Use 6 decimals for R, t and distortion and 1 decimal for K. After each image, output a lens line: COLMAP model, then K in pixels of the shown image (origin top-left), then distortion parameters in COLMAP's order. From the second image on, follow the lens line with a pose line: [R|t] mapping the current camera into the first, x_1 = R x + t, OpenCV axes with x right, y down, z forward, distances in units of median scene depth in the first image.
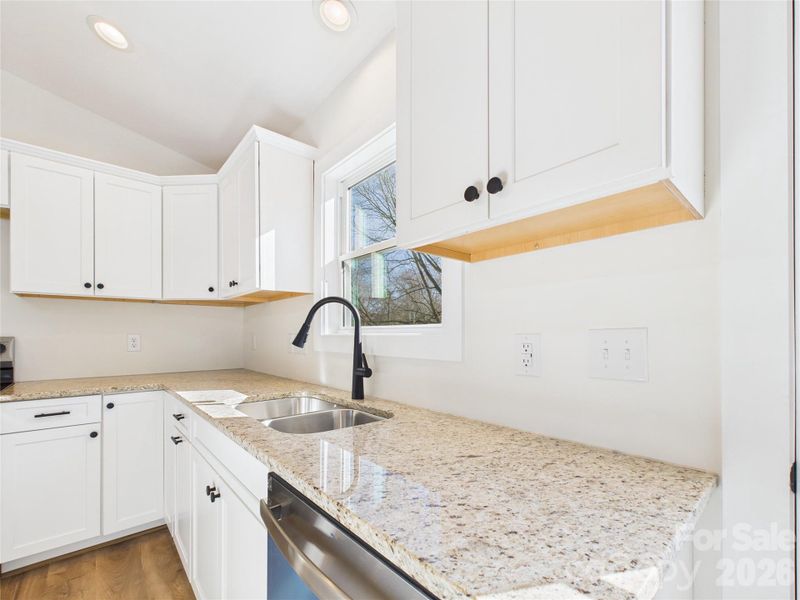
lens RADIAL K [[356.4, 0, 399.7], [0, 356.4, 333.5], [0, 0, 1]] dist [0.001354, 0.000176]
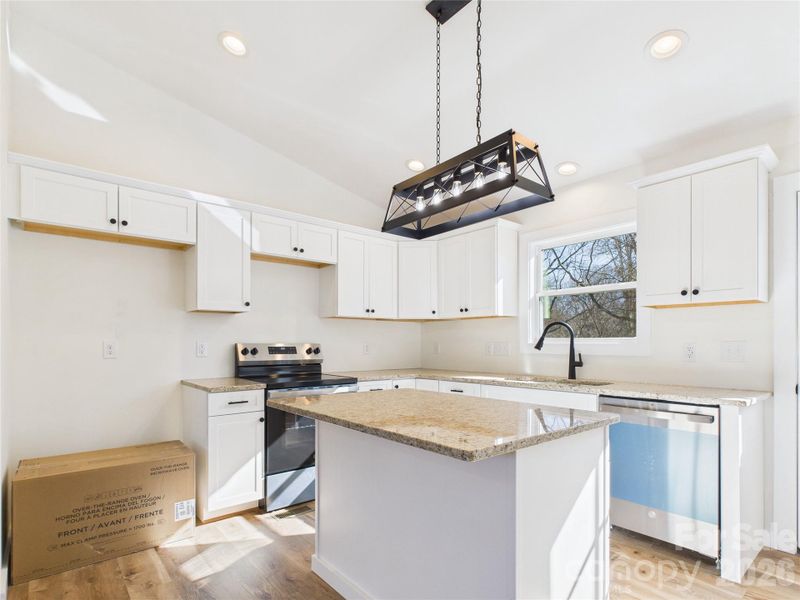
lens RADIAL K [[421.8, 0, 402.1], [0, 421.8, 342.2], [0, 0, 1]] dist [0.000771, 0.000647]
pose [[0.999976, 0.001981, -0.006621, -0.846379], [-0.001962, 0.999994, 0.002894, -0.004808], [0.006627, -0.002881, 0.999974, -0.988552]]
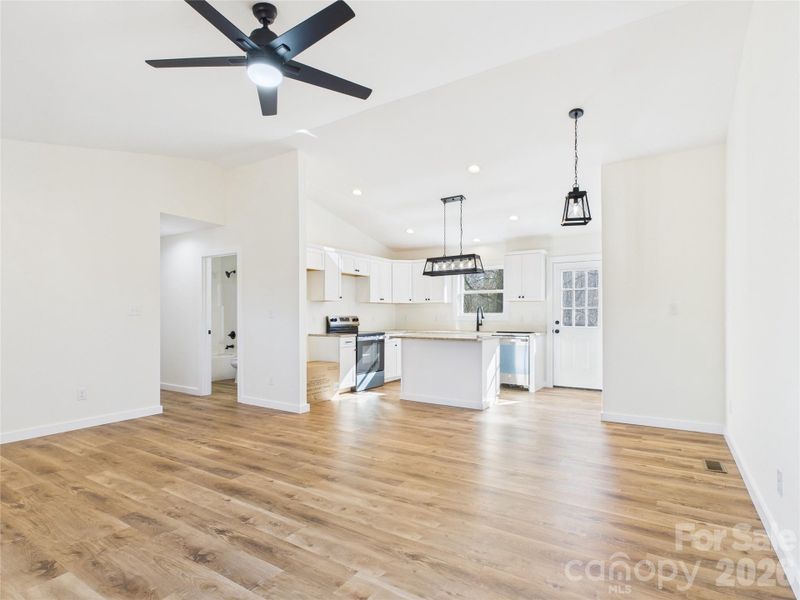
lens RADIAL K [[424.0, 0, 400.4], [0, 424.0, 320.2], [0, 0, 1]] dist [0.000214, 0.000439]
pose [[0.958293, -0.004494, 0.285753, -2.083539], [-0.000026, 0.999875, 0.015810, -0.015845], [-0.285789, -0.015158, 0.958173, -3.003074]]
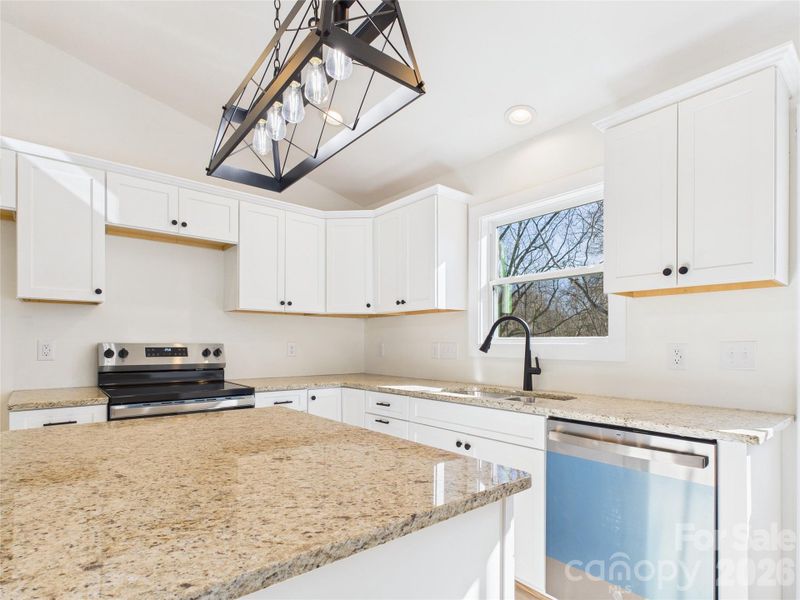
lens RADIAL K [[421.8, 0, 402.1], [0, 421.8, 342.2], [0, 0, 1]] dist [0.000771, 0.000647]
pose [[0.999932, 0.004335, -0.010854, -0.520209], [-0.004310, 0.999988, 0.002290, -0.003264], [0.010864, -0.002243, 0.999938, -0.562286]]
